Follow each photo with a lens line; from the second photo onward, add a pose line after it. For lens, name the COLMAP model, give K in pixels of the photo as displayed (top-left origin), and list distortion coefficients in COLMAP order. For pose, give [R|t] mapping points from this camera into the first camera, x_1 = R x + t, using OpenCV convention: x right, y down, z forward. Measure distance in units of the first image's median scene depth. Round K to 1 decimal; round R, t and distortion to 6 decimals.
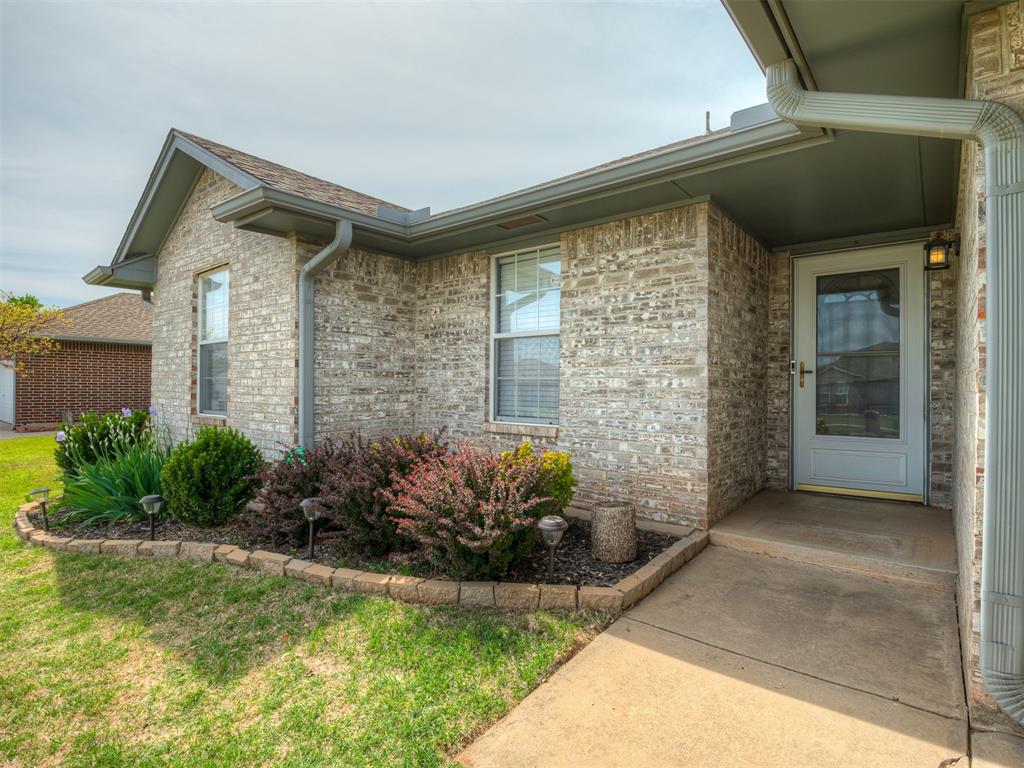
lens RADIAL K [[542.1, 0, 518.5], [0, 542.1, 386.7], [0, 0, 1]] dist [0.002931, -0.012423]
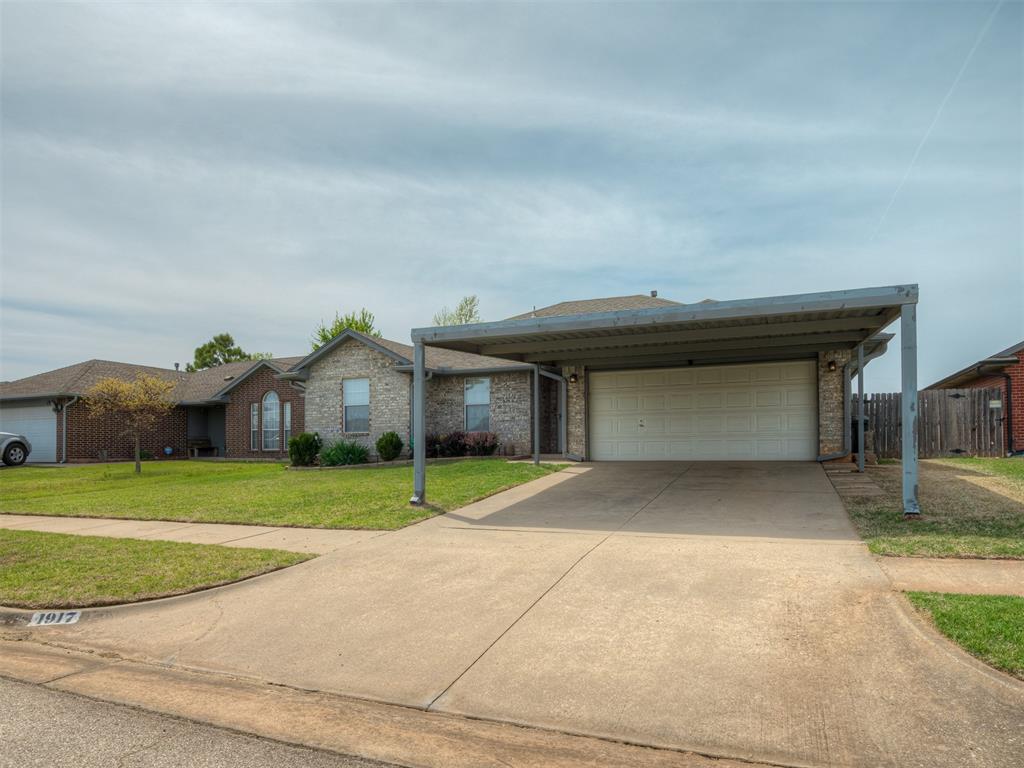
lens RADIAL K [[542.1, 0, 518.5], [0, 542.1, 386.7], [0, 0, 1]] dist [0.002931, -0.012423]
pose [[0.959788, 0.017956, 0.280151, -0.710484], [0.012014, 0.994411, -0.104896, 0.152612], [-0.280468, 0.104044, 0.954208, -2.323164]]
